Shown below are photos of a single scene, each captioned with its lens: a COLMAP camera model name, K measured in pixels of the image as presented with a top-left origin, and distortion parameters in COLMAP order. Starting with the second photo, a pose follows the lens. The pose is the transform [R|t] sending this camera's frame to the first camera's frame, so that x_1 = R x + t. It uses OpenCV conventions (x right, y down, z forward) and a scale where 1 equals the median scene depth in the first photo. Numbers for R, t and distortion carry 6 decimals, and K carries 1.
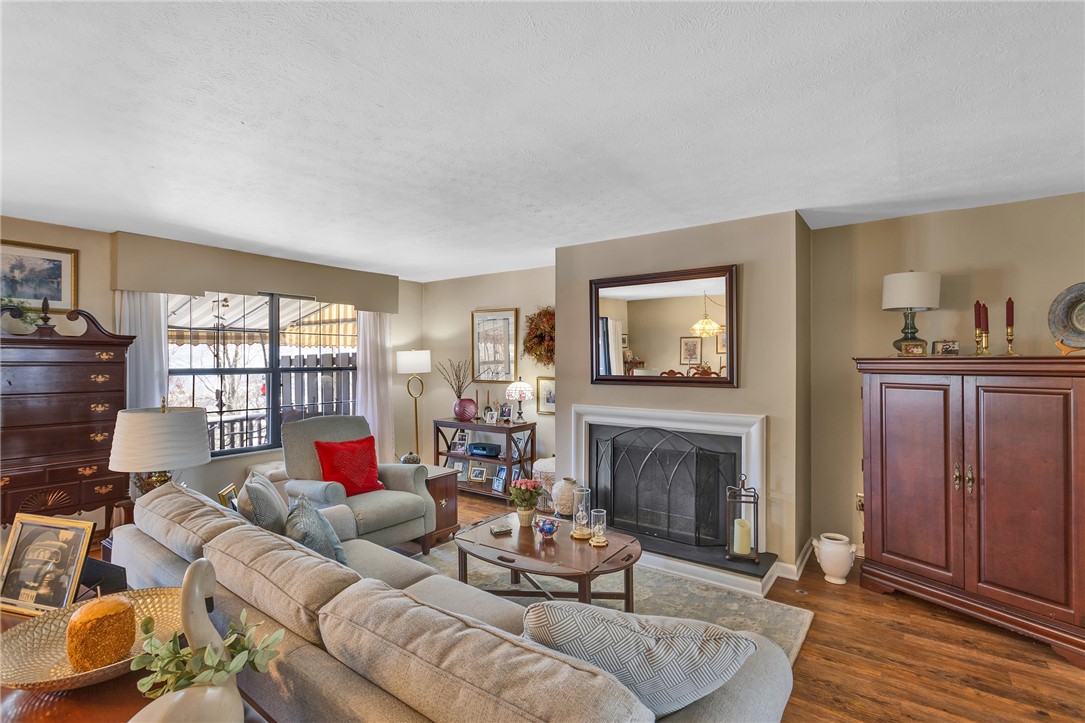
lens RADIAL K [[511.2, 0, 535.8], [0, 511.2, 359.6], [0, 0, 1]] dist [0.005131, 0.000115]
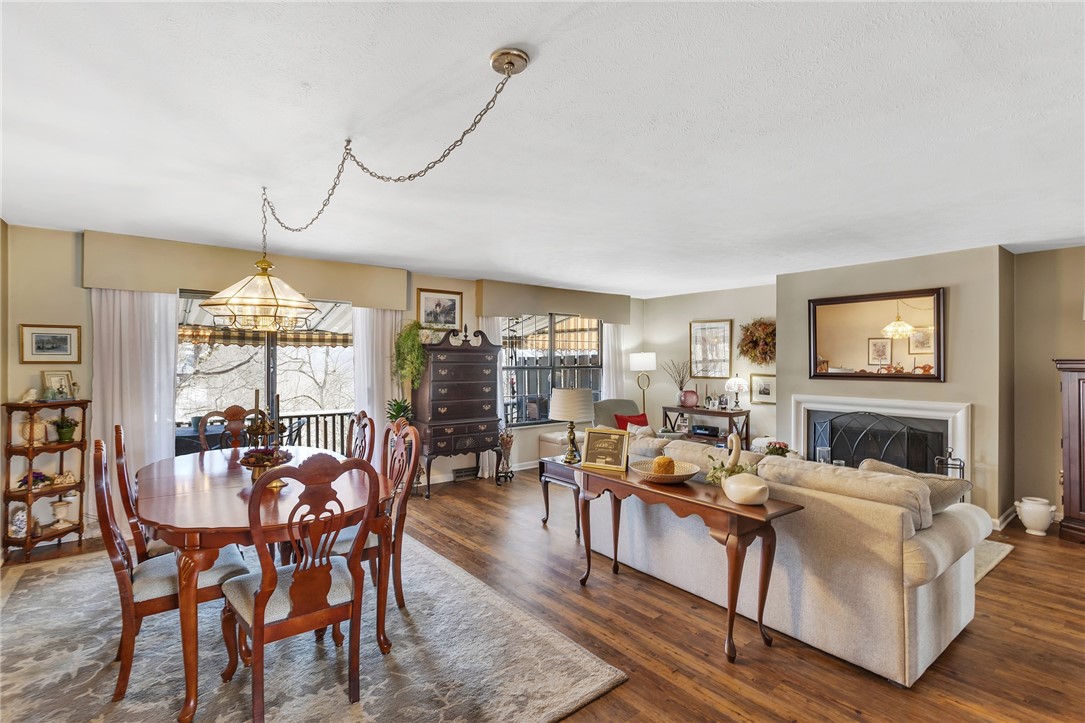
lens RADIAL K [[511.2, 0, 535.6], [0, 511.2, 360.1], [0, 0, 1]] dist [0.005131, 0.000115]
pose [[0.963774, 0.000601, -0.266719, -0.215874], [-0.000120, 0.999998, 0.001819, -0.002681], [0.266720, -0.001721, 0.963773, -0.443357]]
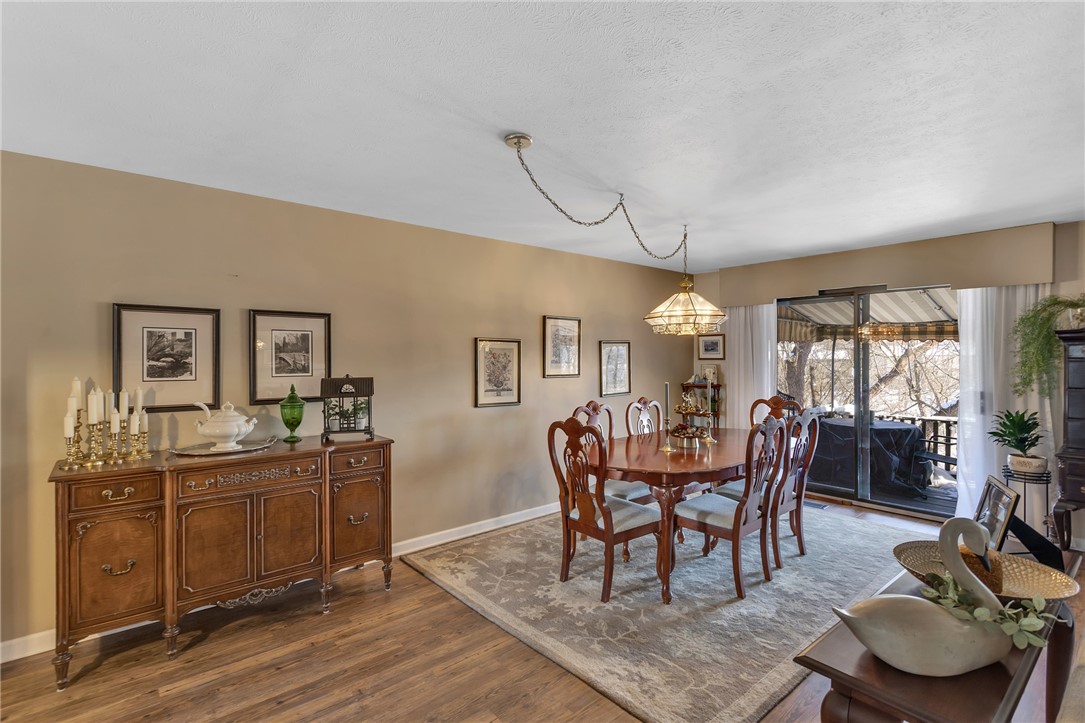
lens RADIAL K [[511.2, 0, 537.7], [0, 511.2, 357.3], [0, 0, 1]] dist [0.005131, 0.000115]
pose [[-0.220205, -0.000842, -0.975453, 0.183162], [0.004875, 0.999986, -0.001964, -0.000902], [0.975441, -0.005188, -0.220198, 0.061765]]
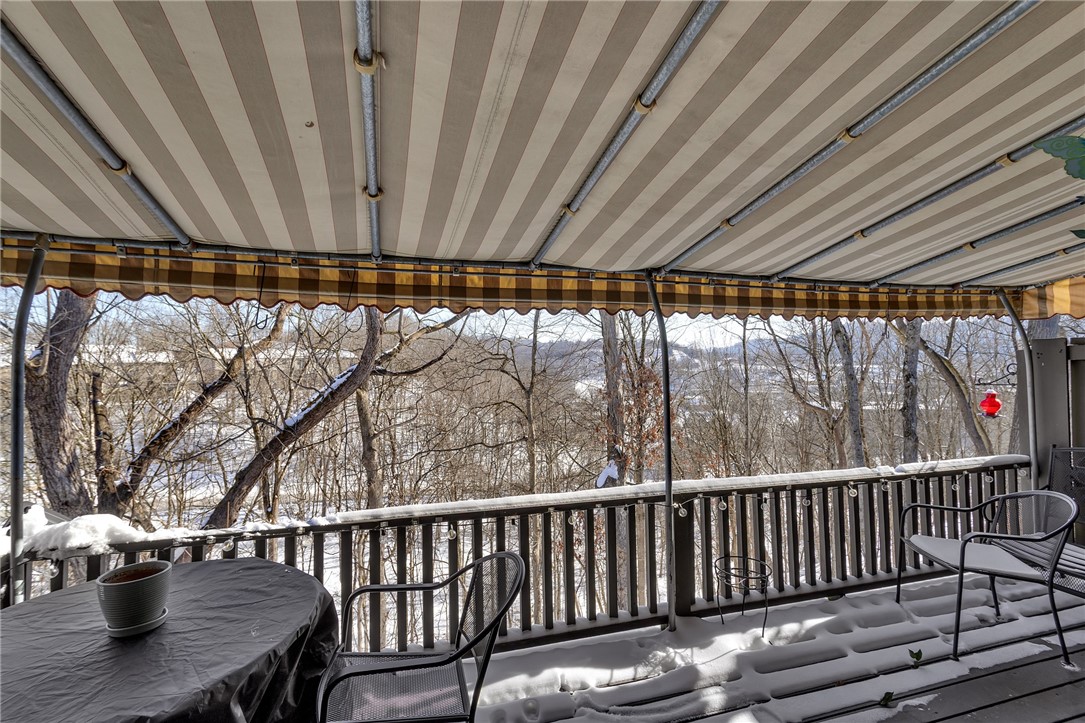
lens RADIAL K [[511.2, 0, 537.4], [0, 511.2, 357.1], [0, 0, 1]] dist [0.005131, 0.000115]
pose [[0.806232, -0.007827, -0.591547, -1.049633], [0.009564, 0.999954, -0.000196, 0.011568], [0.591522, -0.005500, 0.806270, 0.548497]]
